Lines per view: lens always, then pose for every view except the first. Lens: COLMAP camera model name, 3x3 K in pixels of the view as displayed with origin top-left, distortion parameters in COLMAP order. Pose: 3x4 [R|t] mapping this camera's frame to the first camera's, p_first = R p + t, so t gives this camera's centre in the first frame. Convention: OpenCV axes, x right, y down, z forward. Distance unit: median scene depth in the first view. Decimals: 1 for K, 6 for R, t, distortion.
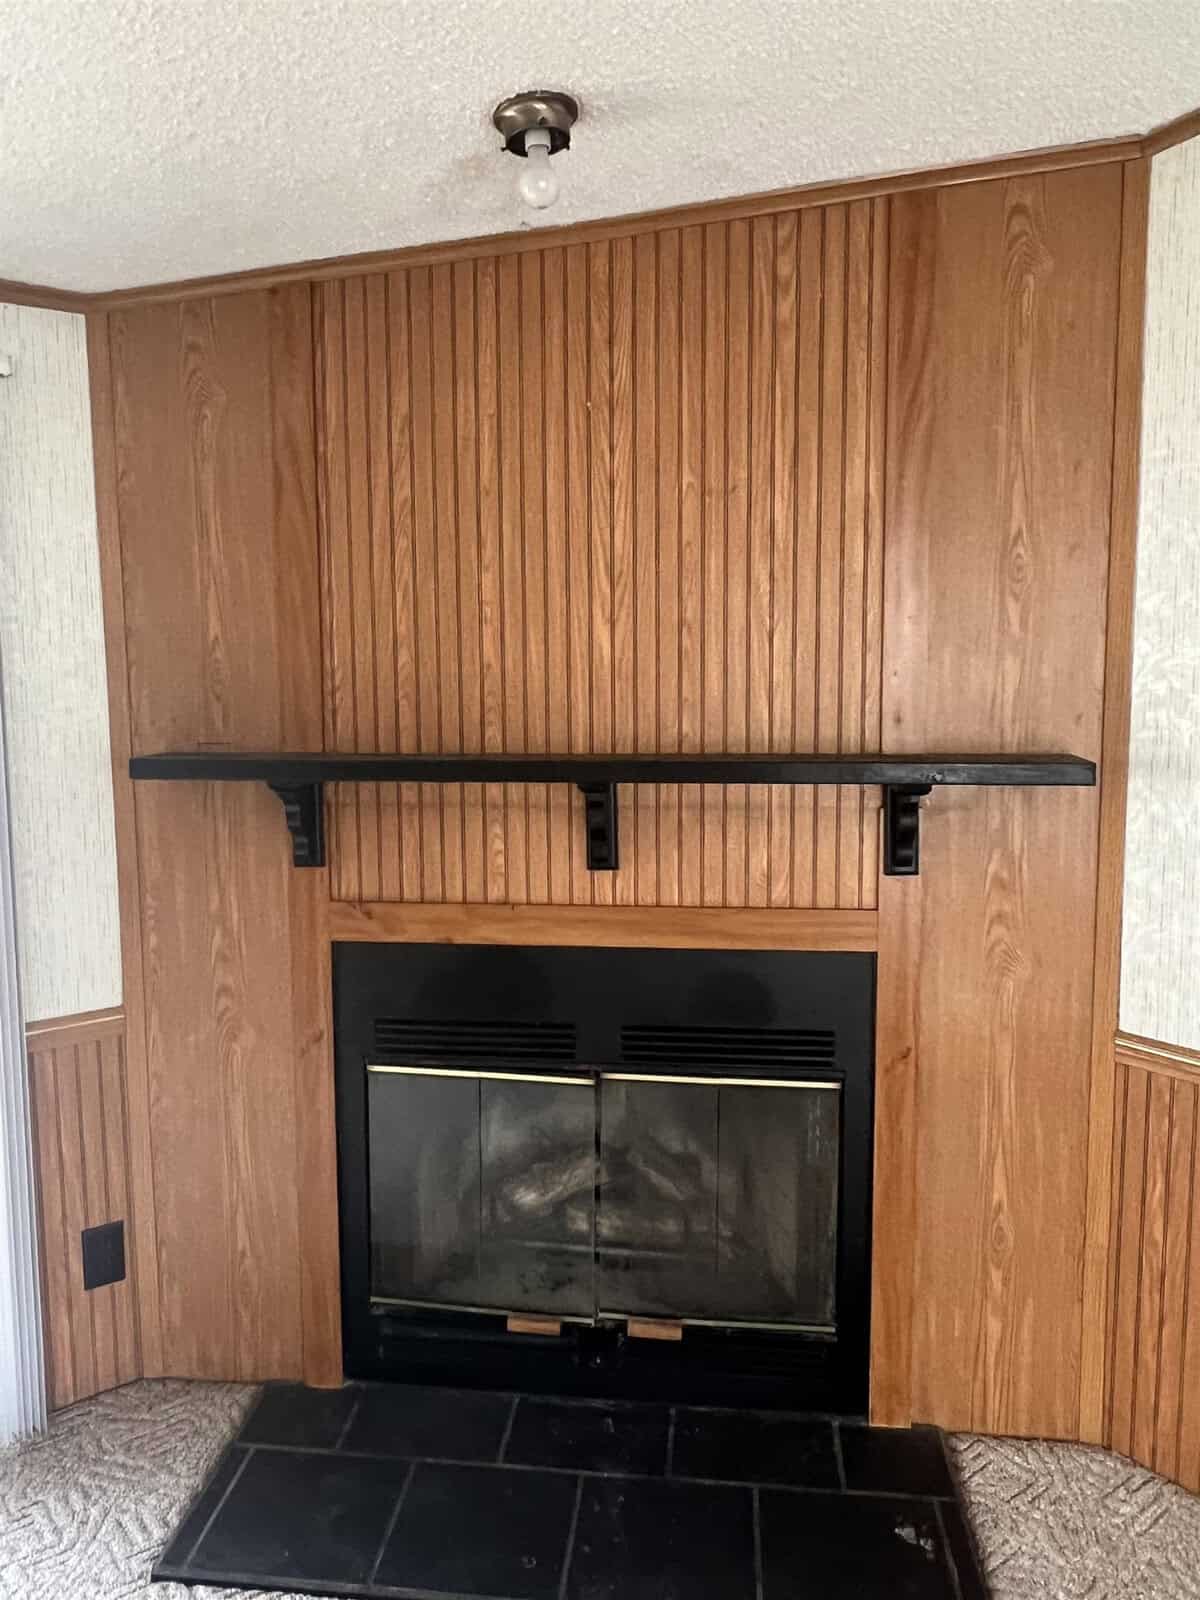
lens RADIAL K [[1159.5, 0, 602.2], [0, 1159.5, 764.9], [0, 0, 1]] dist [0.006298, 0.002275]
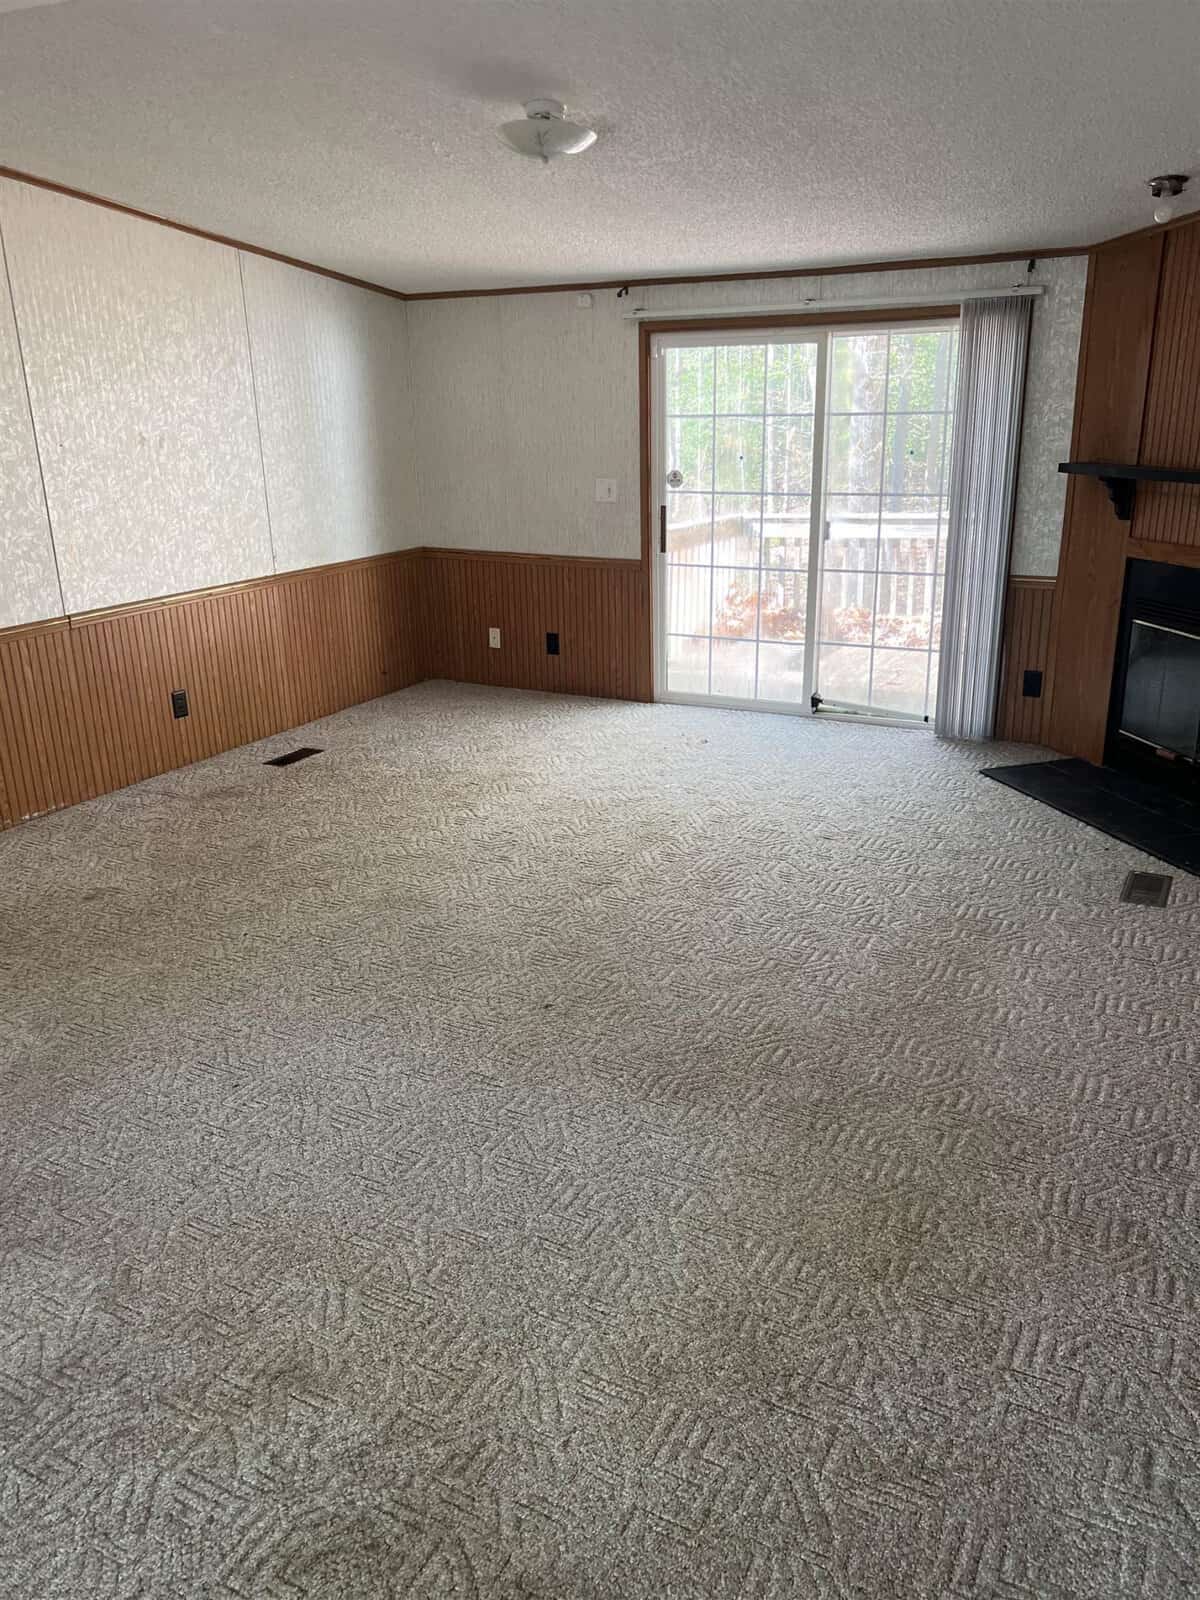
lens RADIAL K [[1159.5, 0, 602.2], [0, 1159.5, 764.9], [0, 0, 1]] dist [0.006298, 0.002275]
pose [[0.405833, 0.278355, -0.870528, 1.347642], [-0.069077, 0.959110, 0.274476, -0.000343], [0.911333, -0.051258, 0.408466, -0.773832]]
